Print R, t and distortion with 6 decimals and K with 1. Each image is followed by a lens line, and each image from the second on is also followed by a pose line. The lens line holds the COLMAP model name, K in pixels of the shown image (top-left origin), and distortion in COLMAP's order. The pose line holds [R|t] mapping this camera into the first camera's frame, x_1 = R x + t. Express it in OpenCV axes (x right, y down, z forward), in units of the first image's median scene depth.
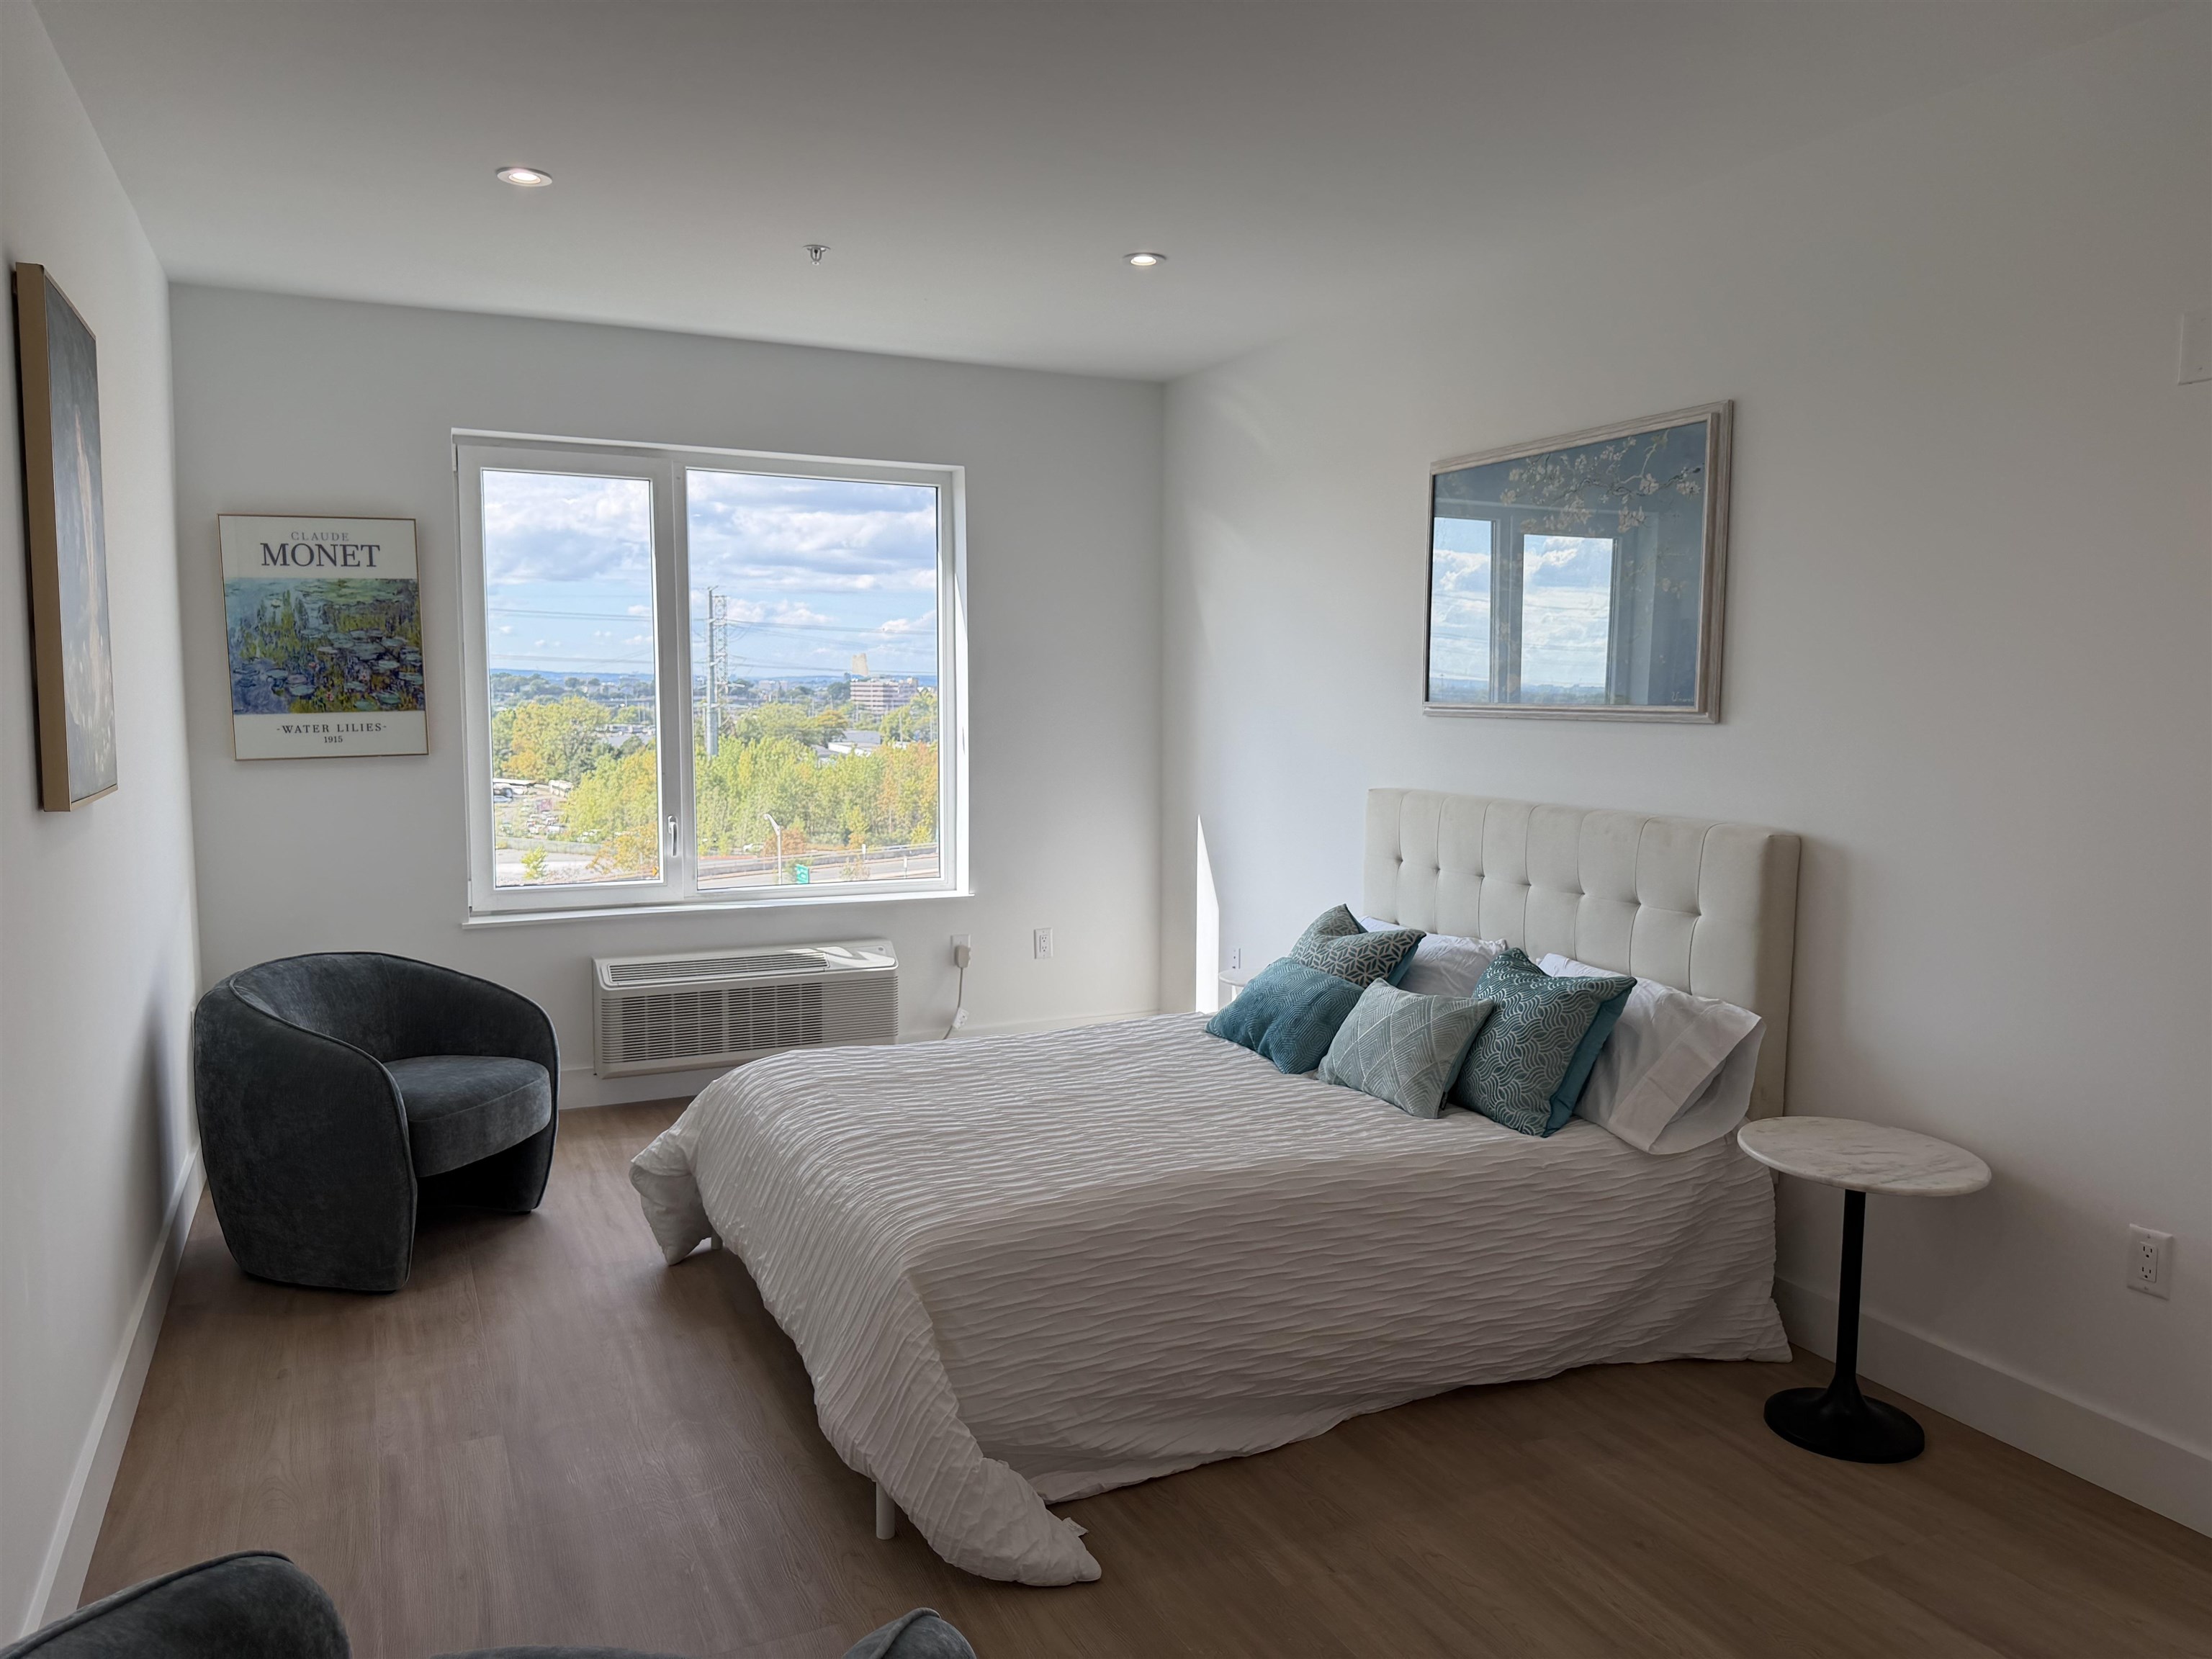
lens RADIAL K [[1549.8, 0, 1098.5], [0, 1549.8, 825.7], [0, 0, 1]] dist [0.120588, -0.240454]
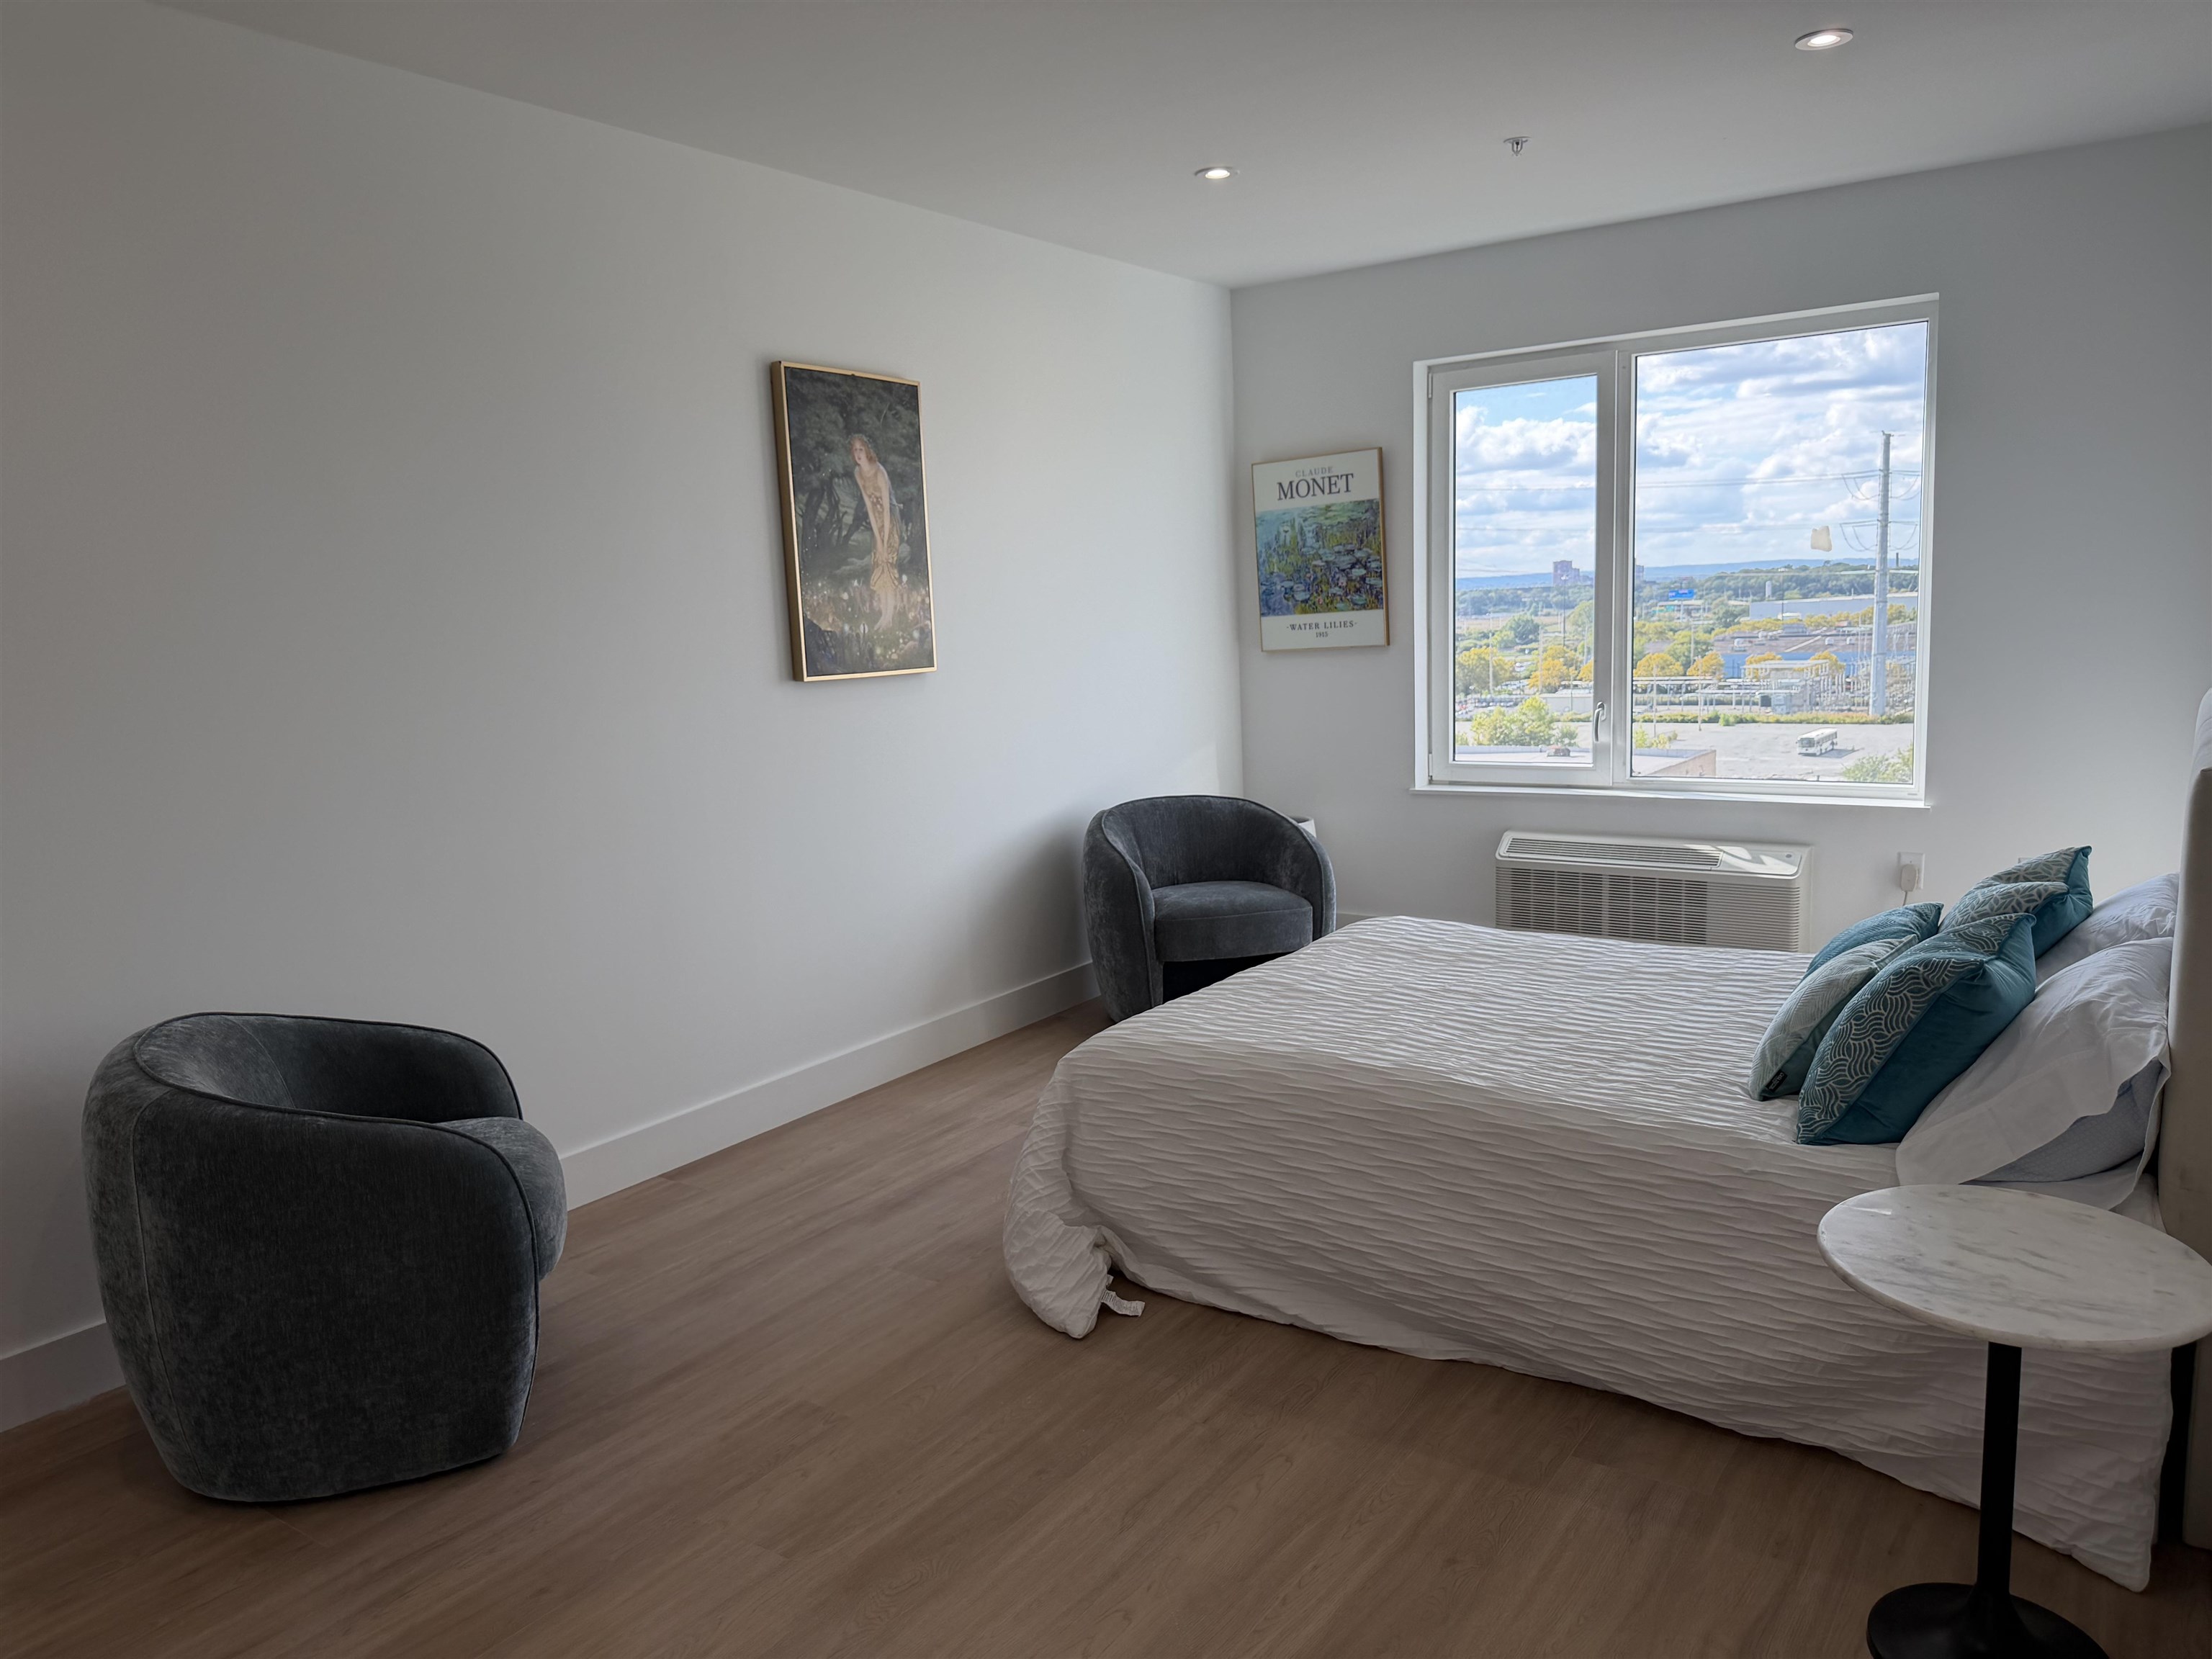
lens RADIAL K [[1549.8, 0, 1098.5], [0, 1549.8, 825.7], [0, 0, 1]] dist [0.120588, -0.240454]
pose [[0.496563, 0.095235, -0.862760, 0.534573], [-0.033154, 0.995318, 0.090786, -0.009837], [0.867367, -0.016477, 0.497396, 0.227515]]
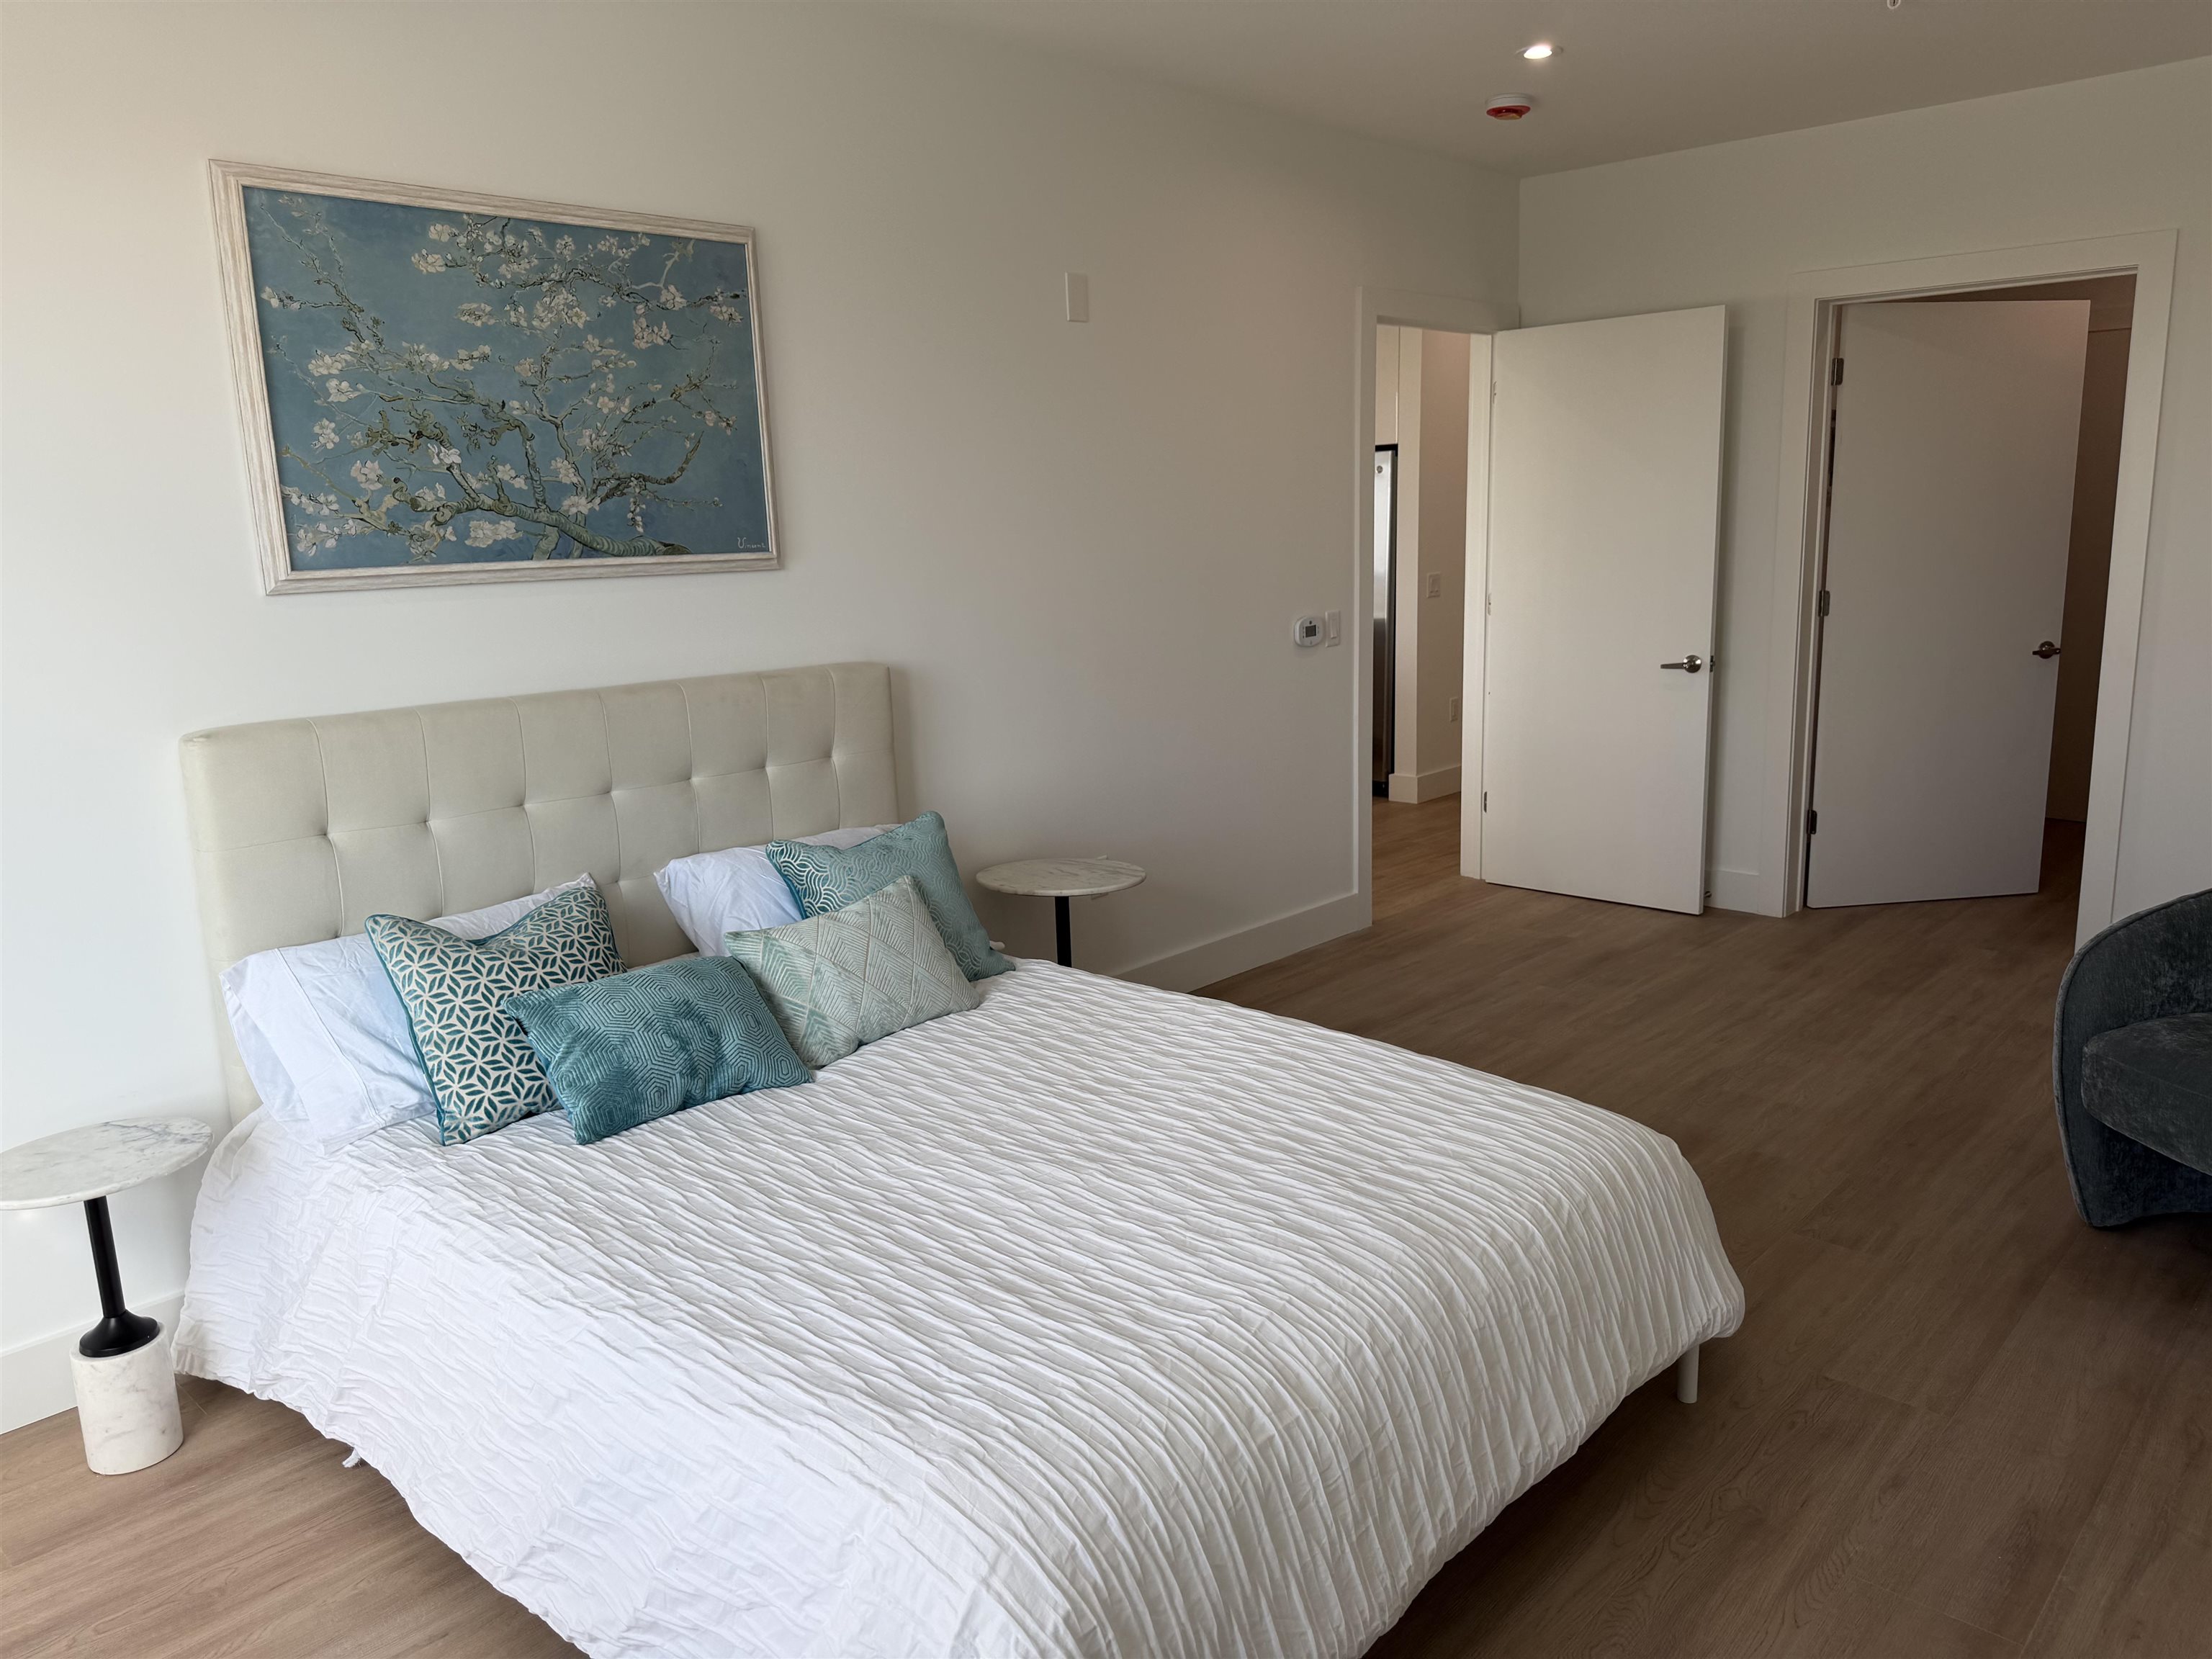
lens RADIAL K [[1557.4, 0, 1103.3], [0, 1557.4, 828.0], [0, 0, 1]] dist [0.054327, -0.083875]
pose [[-0.374678, -0.175511, 0.910391, -0.466281], [0.115928, 0.965345, 0.233816, -0.085977], [-0.919879, 0.193145, -0.341347, 0.898977]]
